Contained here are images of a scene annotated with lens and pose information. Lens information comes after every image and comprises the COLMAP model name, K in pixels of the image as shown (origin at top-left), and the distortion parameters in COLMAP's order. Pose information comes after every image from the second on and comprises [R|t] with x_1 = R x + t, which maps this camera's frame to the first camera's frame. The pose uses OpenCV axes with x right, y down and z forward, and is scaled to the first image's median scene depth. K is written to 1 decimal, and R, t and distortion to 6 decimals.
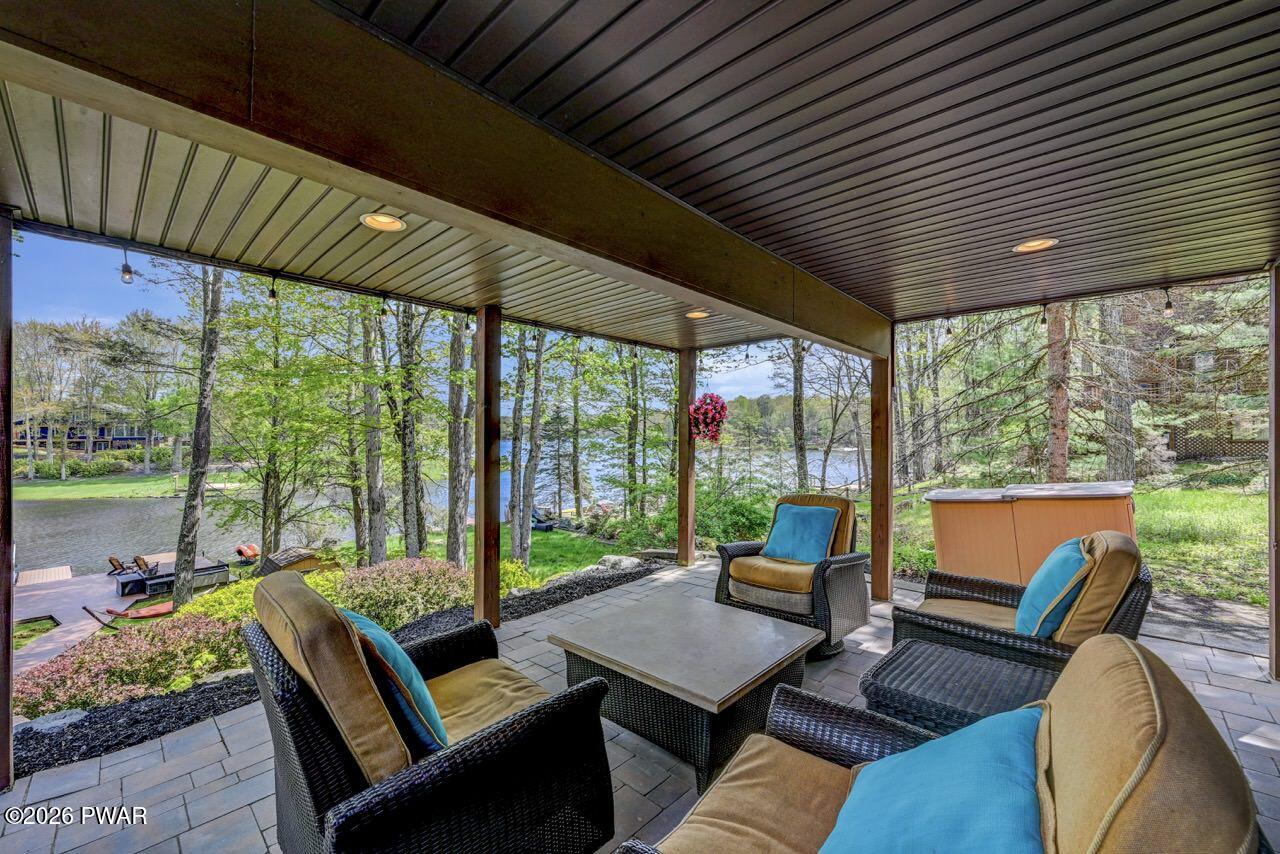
lens RADIAL K [[504.3, 0, 639.0], [0, 504.3, 418.7], [0, 0, 1]] dist [0.000292, 0.000058]
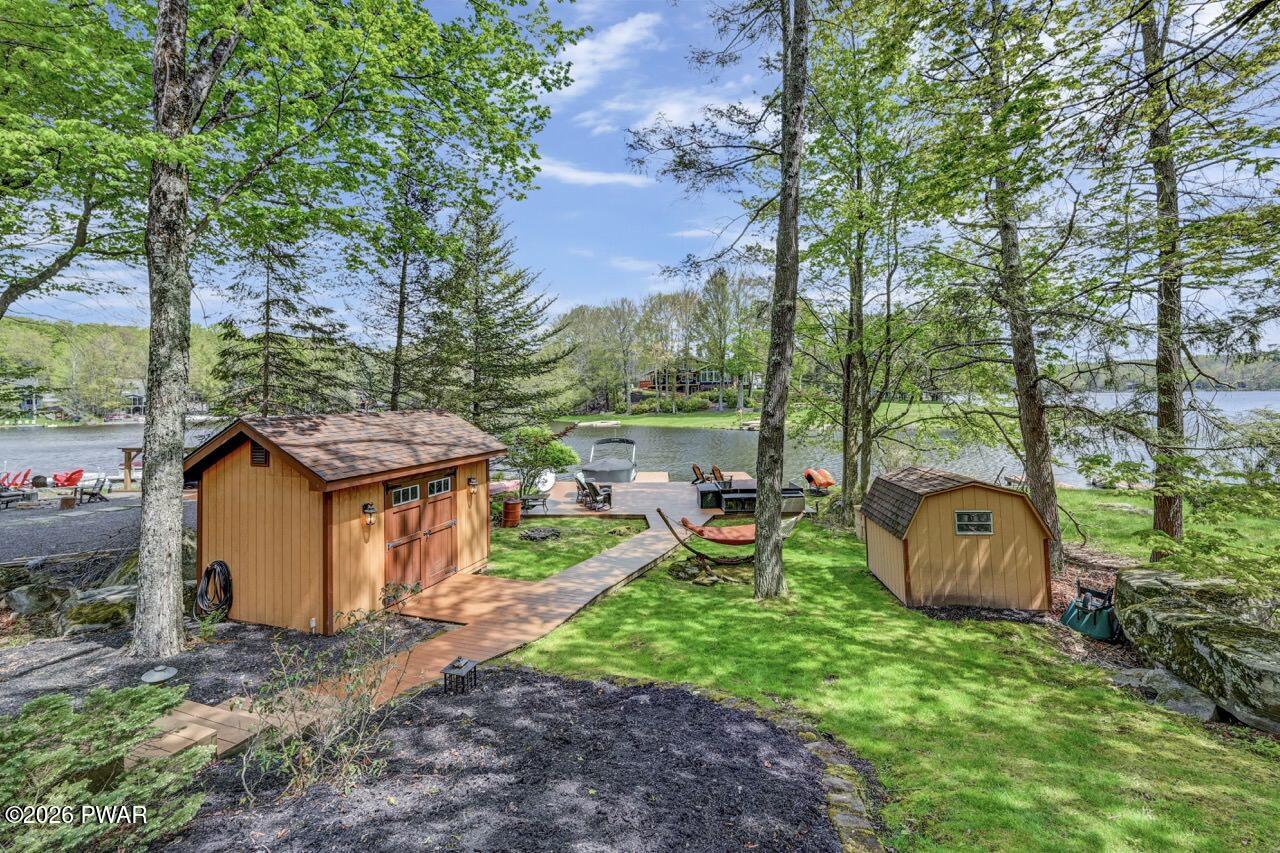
lens RADIAL K [[524.6, 0, 647.3], [0, 524.6, 393.0], [0, 0, 1]] dist [-0.000147, -0.000018]
pose [[0.611525, -0.013772, -0.791105, -0.382268], [0.036988, 0.999253, 0.011196, 0.145891], [0.790360, -0.036108, 0.611578, 0.396378]]
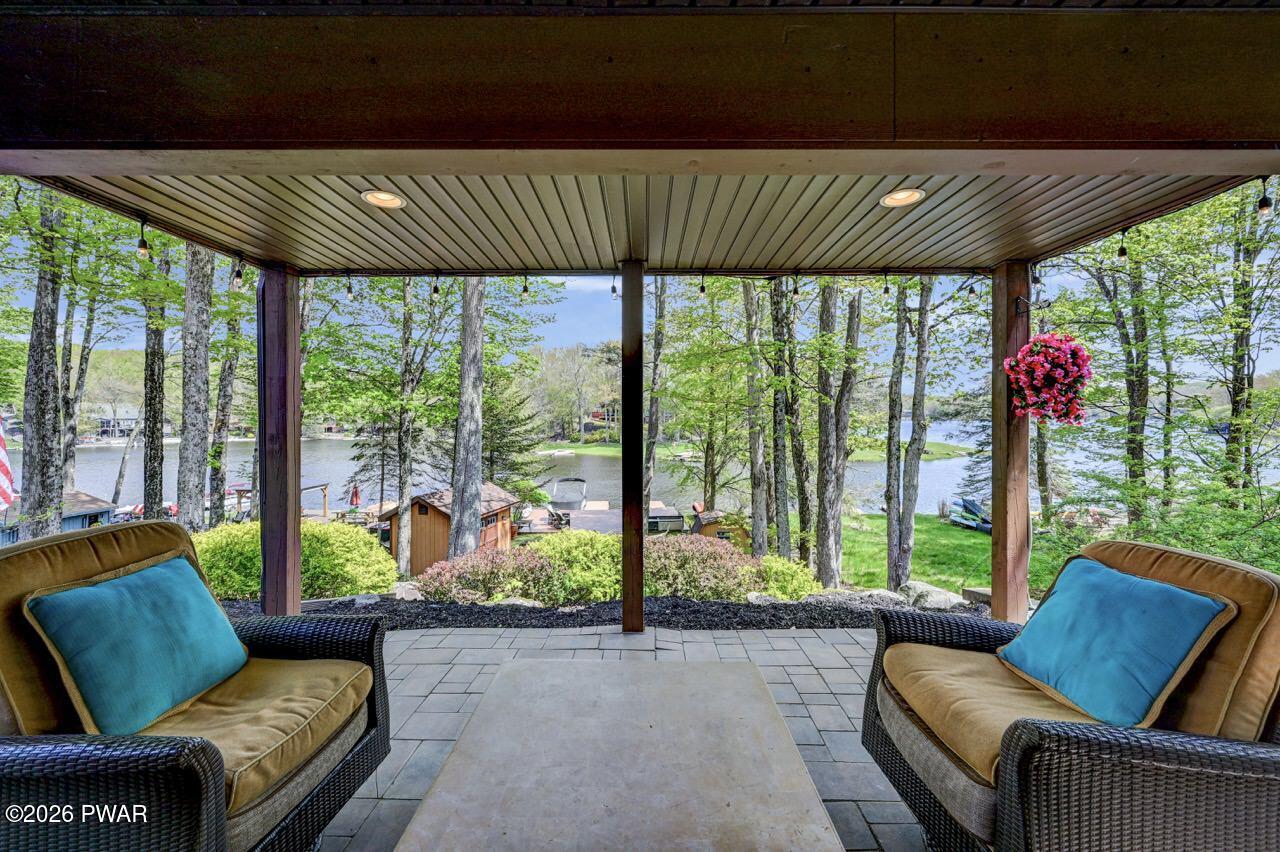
lens RADIAL K [[521.7, 0, 638.4], [0, 521.7, 438.8], [0, 0, 1]] dist [-0.000101, -0.000010]
pose [[0.665755, 0.035722, -0.745315, 0.075511], [0.025637, 0.997169, 0.070693, 0.003120], [0.745730, -0.066172, 0.662954, 0.081990]]
